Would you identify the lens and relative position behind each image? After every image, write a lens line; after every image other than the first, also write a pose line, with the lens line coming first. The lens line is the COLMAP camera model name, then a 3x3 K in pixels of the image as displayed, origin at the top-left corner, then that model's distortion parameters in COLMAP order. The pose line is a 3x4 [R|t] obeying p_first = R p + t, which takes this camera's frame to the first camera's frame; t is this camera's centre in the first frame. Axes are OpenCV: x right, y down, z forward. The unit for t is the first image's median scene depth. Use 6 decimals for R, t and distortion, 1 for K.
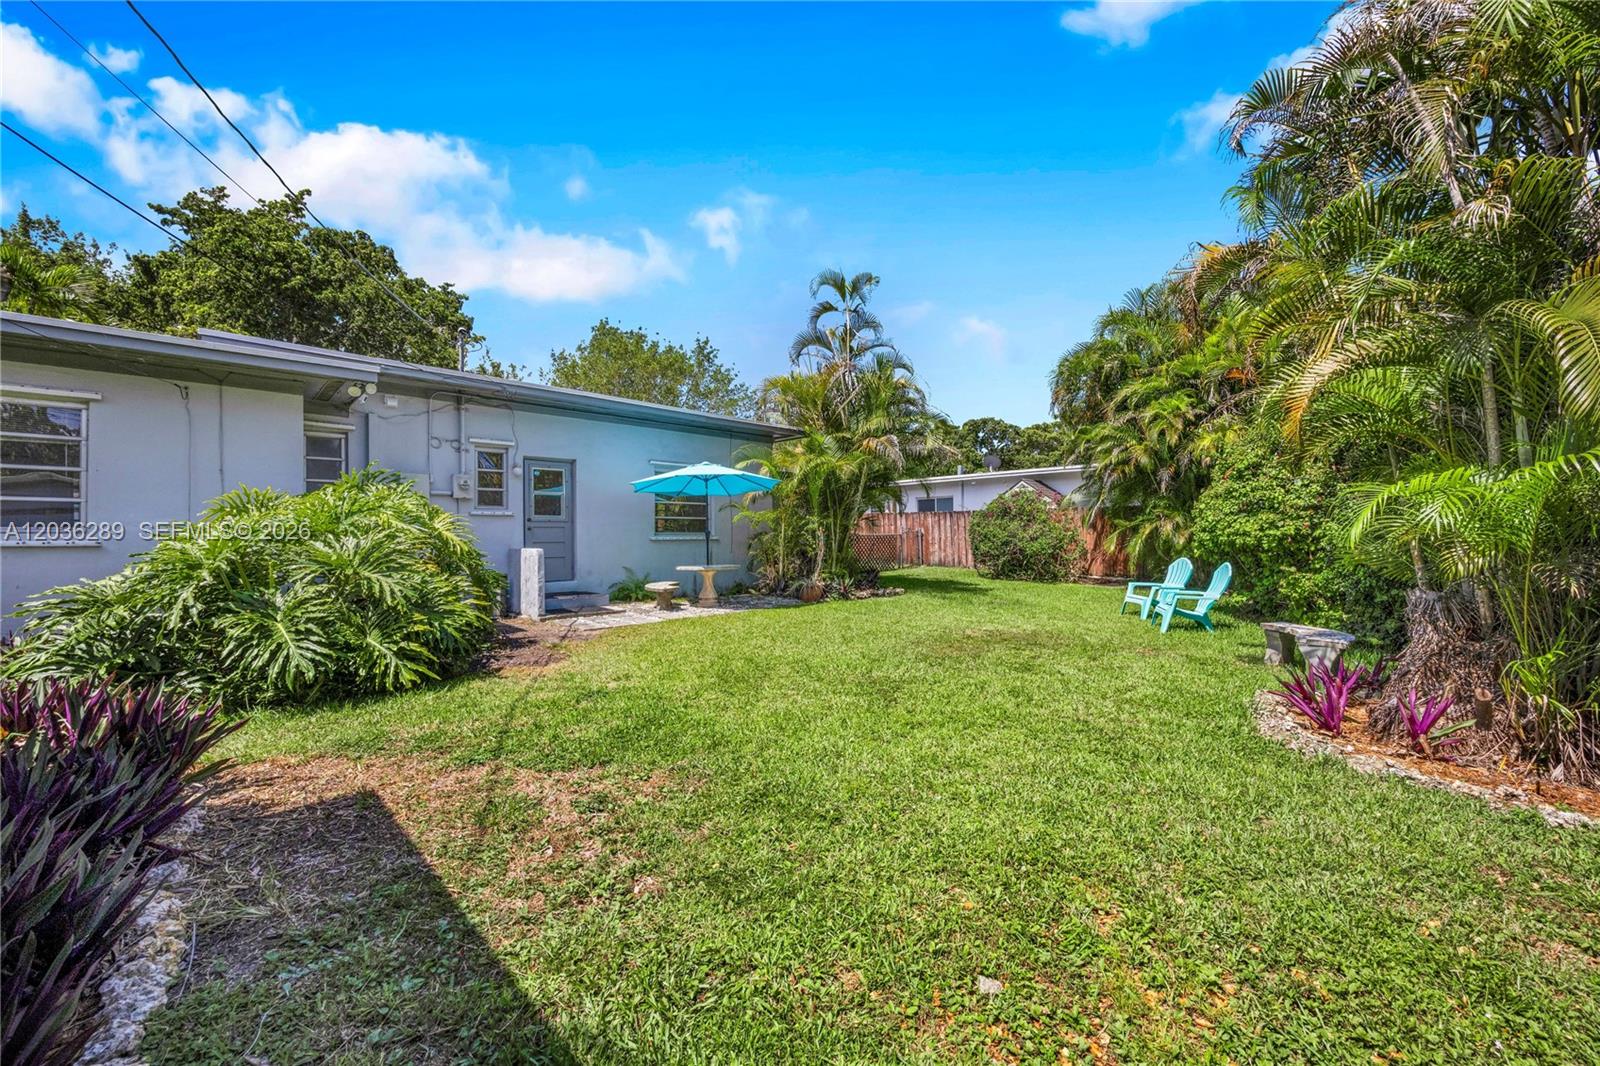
lens RADIAL K [[620.5, 0, 800.6], [0, 620.5, 518.0], [0, 0, 1]] dist [0.000090, -0.000095]
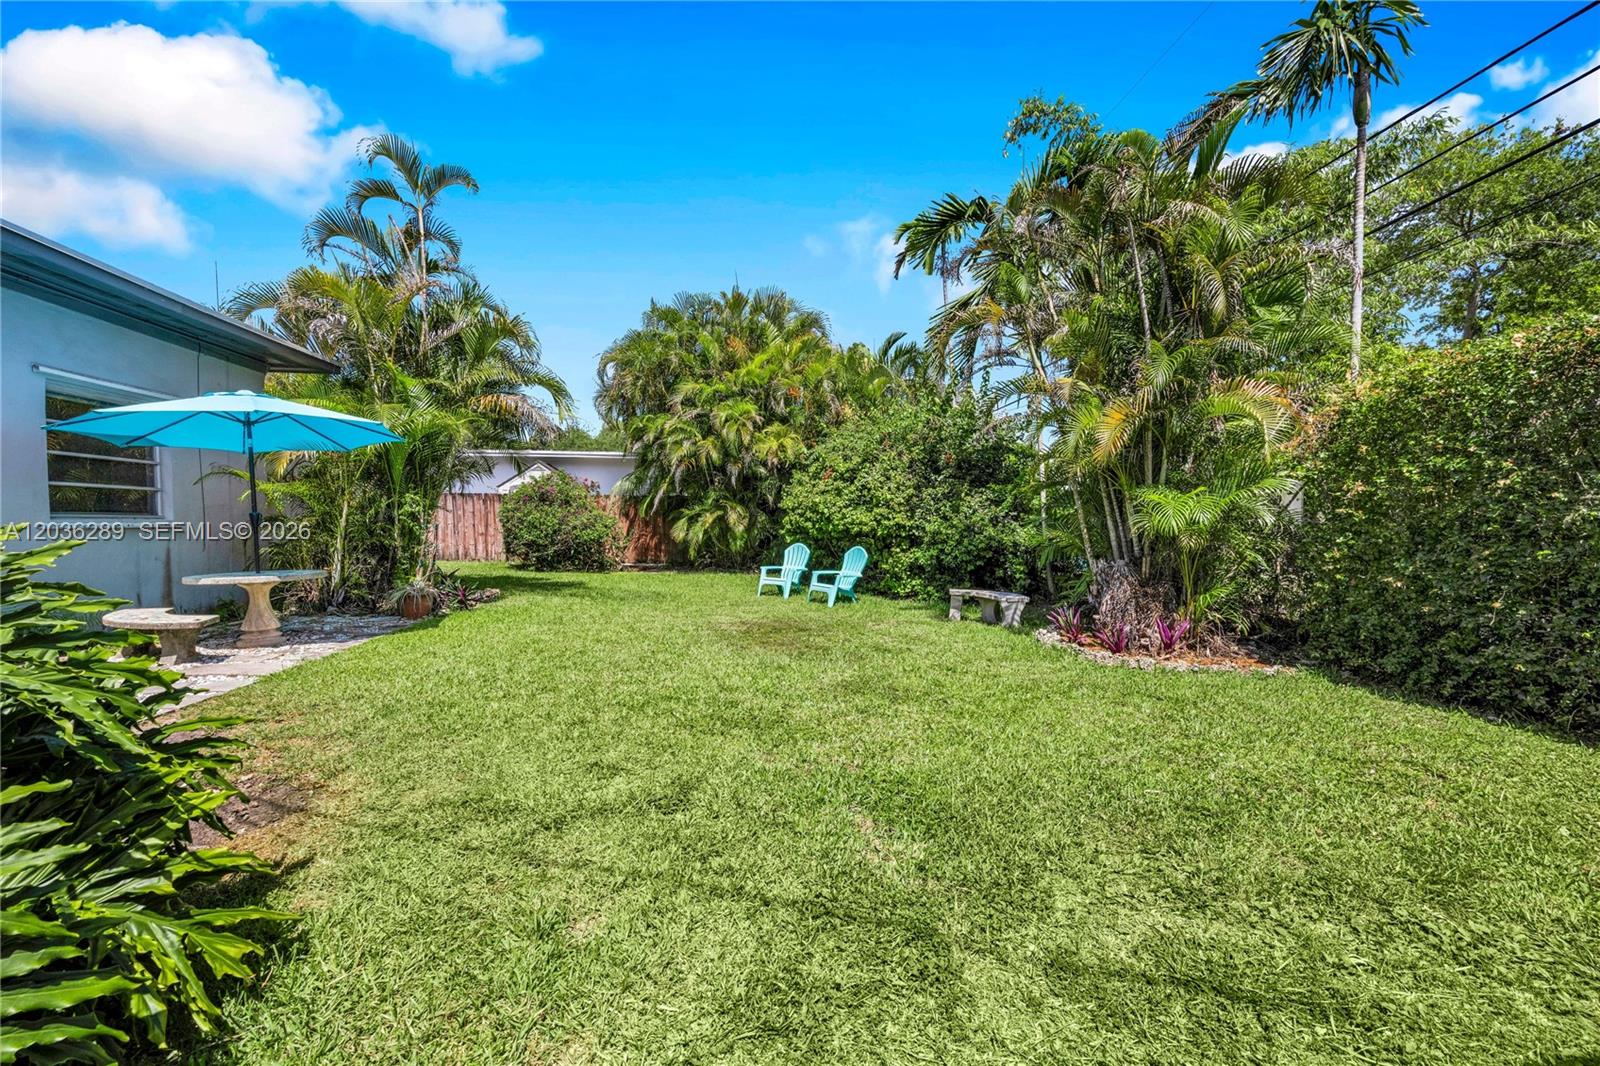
lens RADIAL K [[636.6, 0, 800.0], [0, 636.6, 533.0], [0, 0, 1]] dist [-0.000207, -0.000008]
pose [[0.599820, -0.006644, 0.800107, -0.258352], [-0.029215, 0.999117, 0.030197, 0.005614], [-0.799601, -0.041488, 0.599096, 0.203264]]
